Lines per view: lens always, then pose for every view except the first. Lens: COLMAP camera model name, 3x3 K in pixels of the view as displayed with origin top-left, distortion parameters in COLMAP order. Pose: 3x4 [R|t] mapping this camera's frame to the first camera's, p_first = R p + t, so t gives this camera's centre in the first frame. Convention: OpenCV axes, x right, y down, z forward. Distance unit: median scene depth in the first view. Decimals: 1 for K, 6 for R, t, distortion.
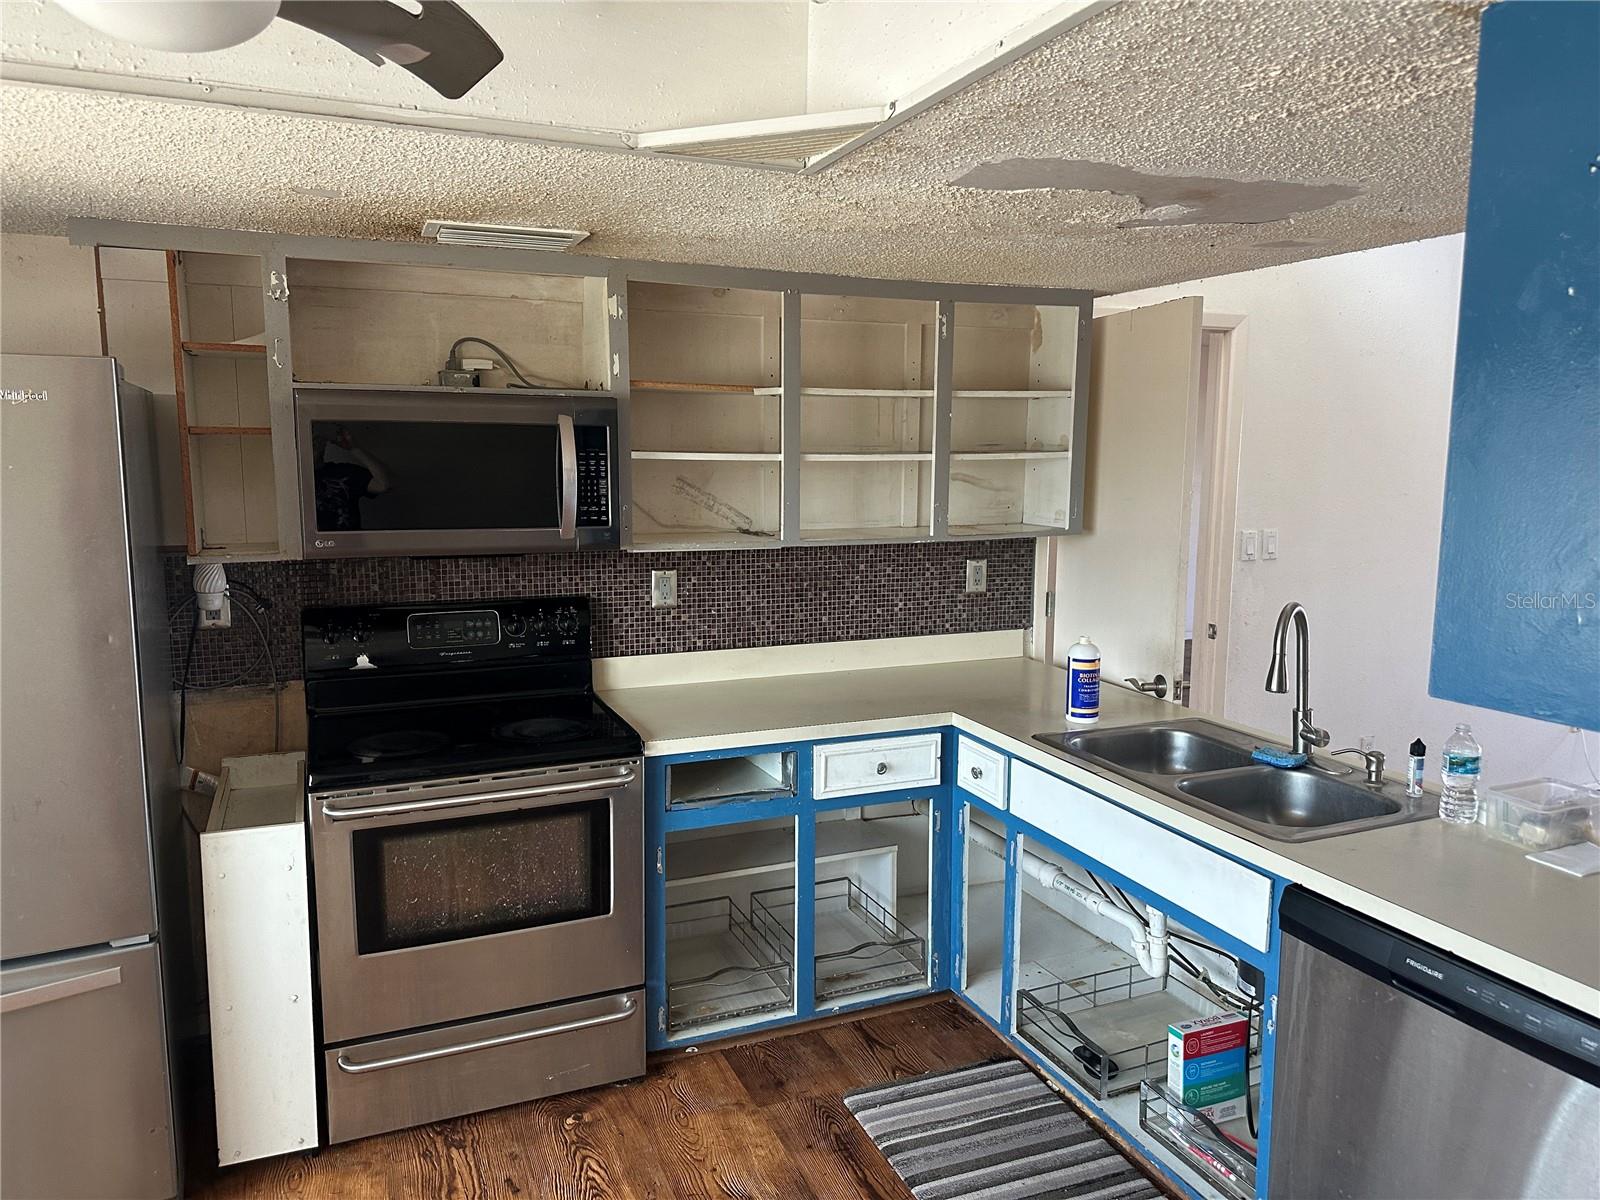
lens RADIAL K [[1108.1, 0, 779.6], [0, 1108.1, 597.3], [0, 0, 1]] dist [0.131879, -0.206842]
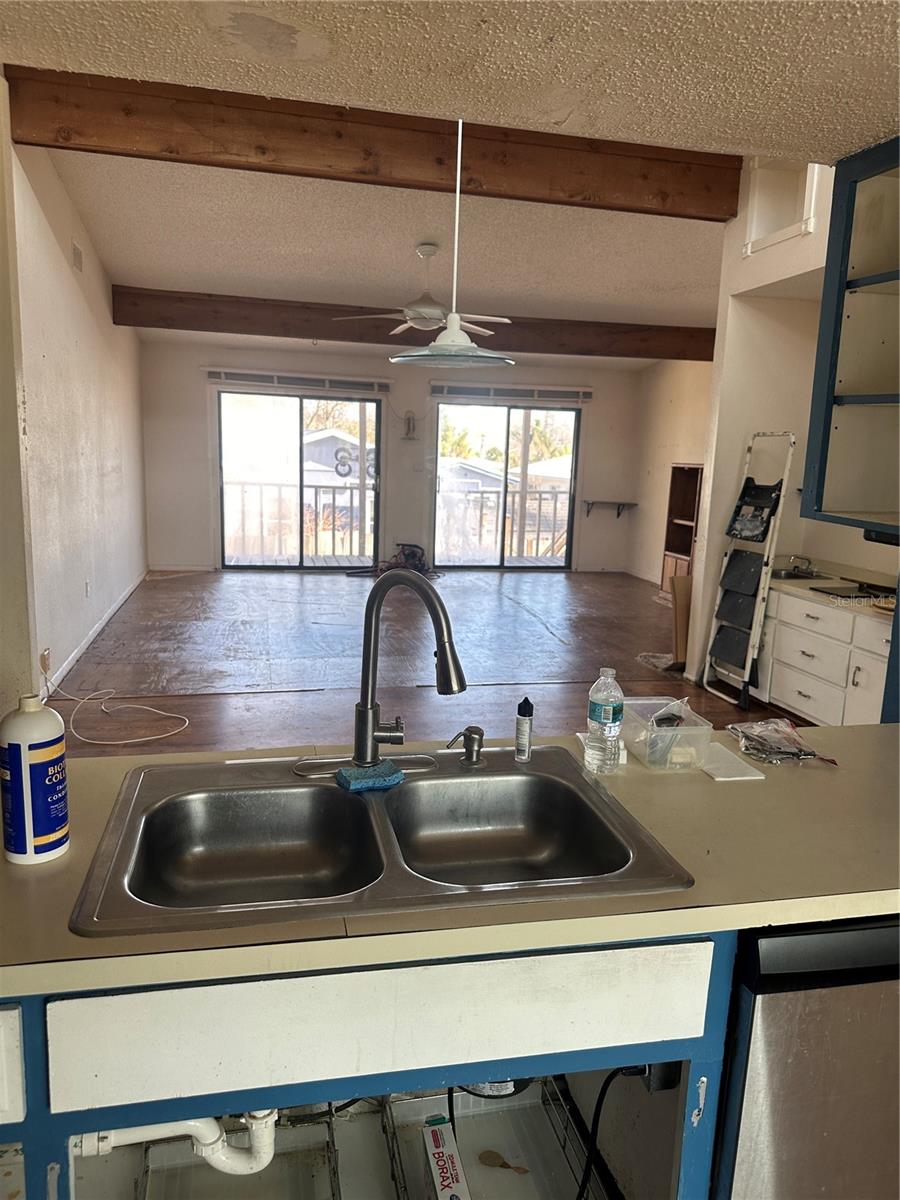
lens RADIAL K [[831.1, 0, 450.0], [0, 831.1, 600.0], [0, 0, 1]] dist [0.131879, -0.206842]
pose [[0.157388, -0.158277, 0.974770, -0.070923], [0.097725, 0.984724, 0.144114, -0.050111], [-0.982690, 0.072577, 0.170452, 0.973033]]
